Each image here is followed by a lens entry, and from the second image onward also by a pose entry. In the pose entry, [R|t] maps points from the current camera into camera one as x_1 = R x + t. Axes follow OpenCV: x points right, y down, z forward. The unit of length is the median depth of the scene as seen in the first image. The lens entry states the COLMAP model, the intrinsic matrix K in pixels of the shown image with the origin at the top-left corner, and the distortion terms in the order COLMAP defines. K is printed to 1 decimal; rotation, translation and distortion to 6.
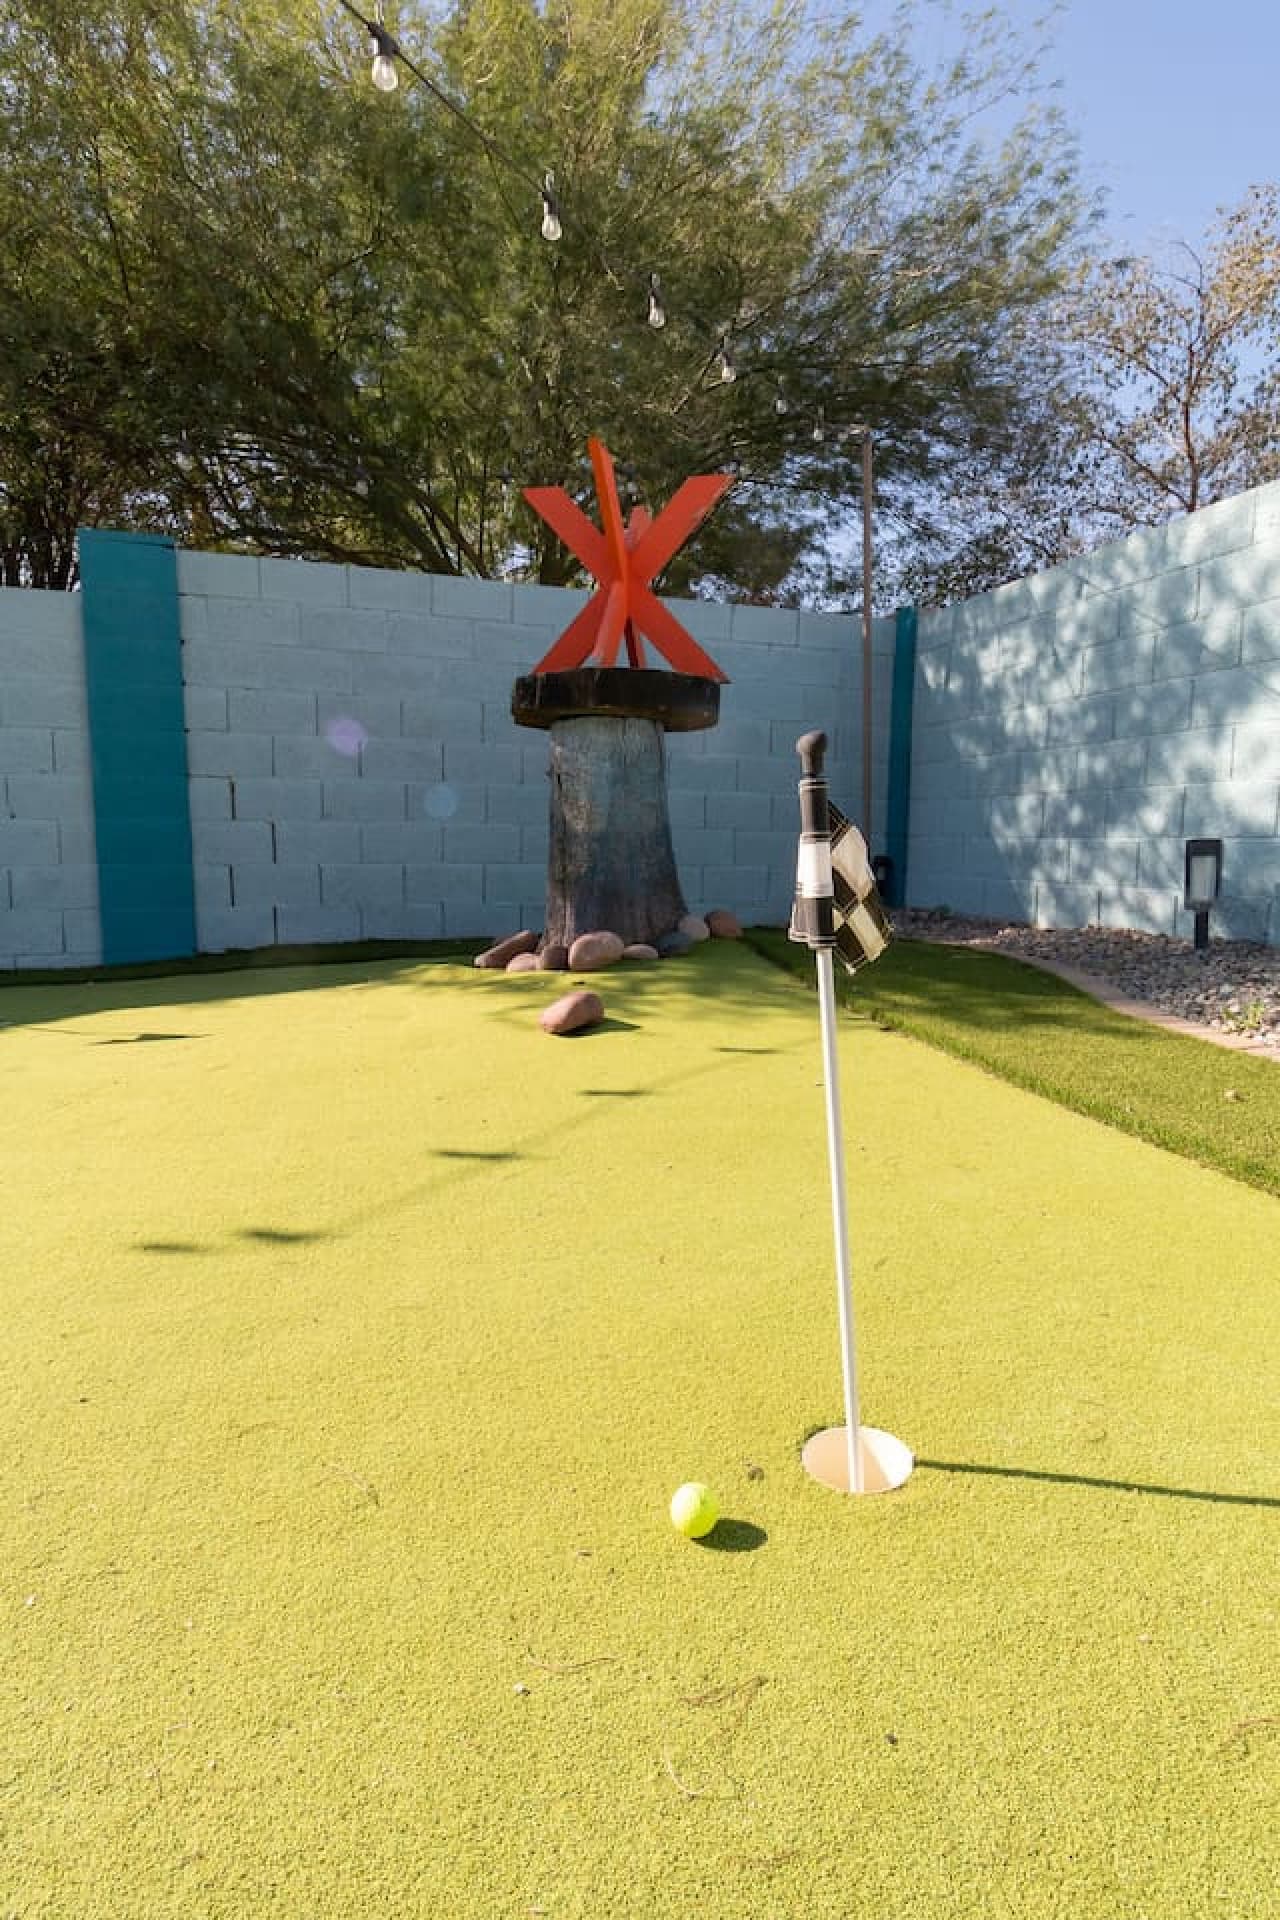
lens RADIAL K [[970.5, 0, 657.7], [0, 970.5, 966.8], [0, 0, 1]] dist [0.002210, 0.000907]
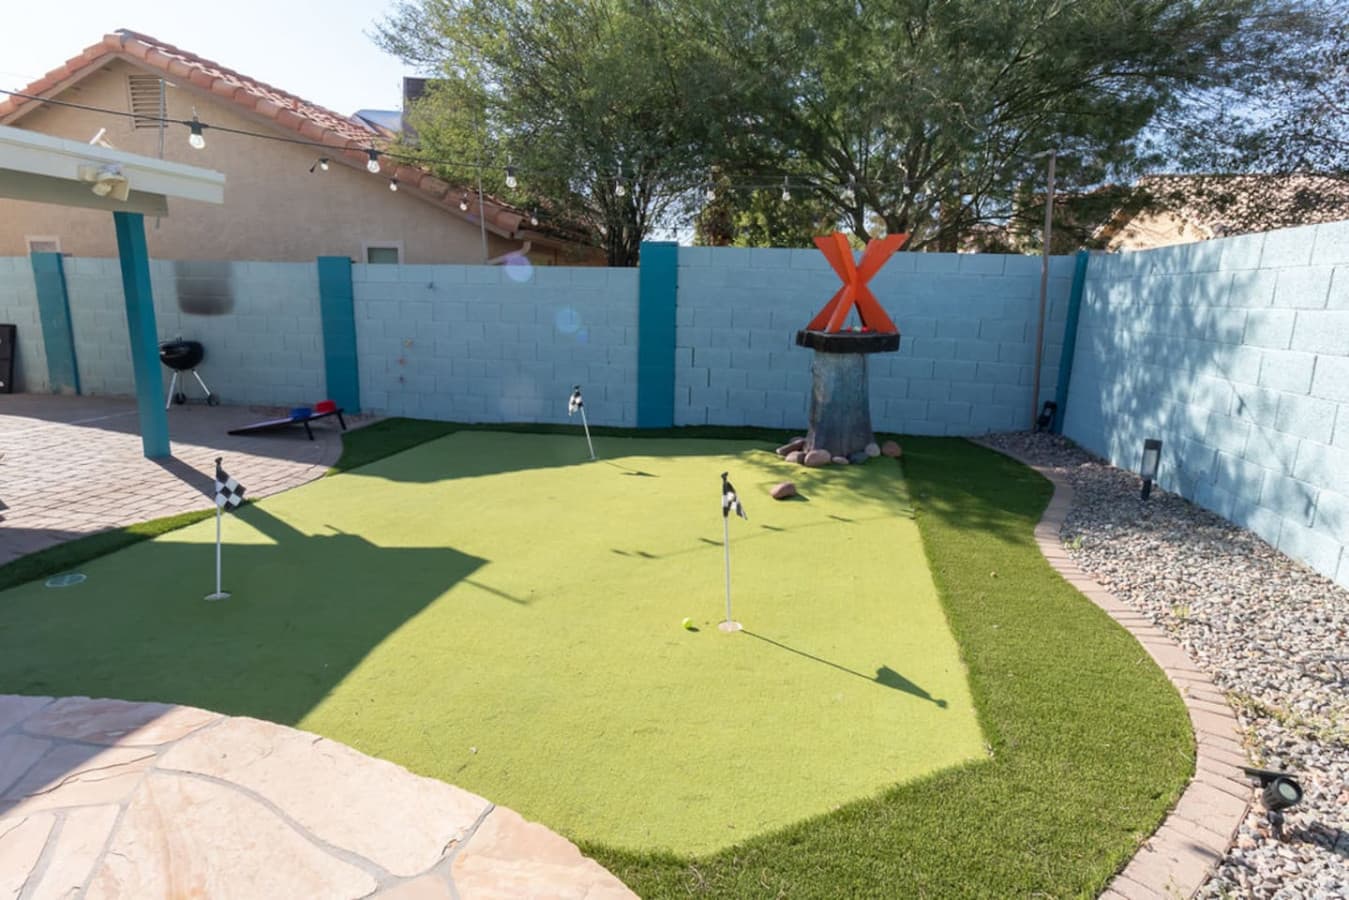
lens RADIAL K [[681.9, 0, 674.5], [0, 681.9, 450.0], [0, 0, 1]] dist [0.002210, 0.000907]
pose [[0.871286, 0.122905, -0.475137, 0.307656], [-0.080072, 0.990762, 0.109450, -0.141548], [0.484200, -0.057317, 0.873078, -0.409917]]
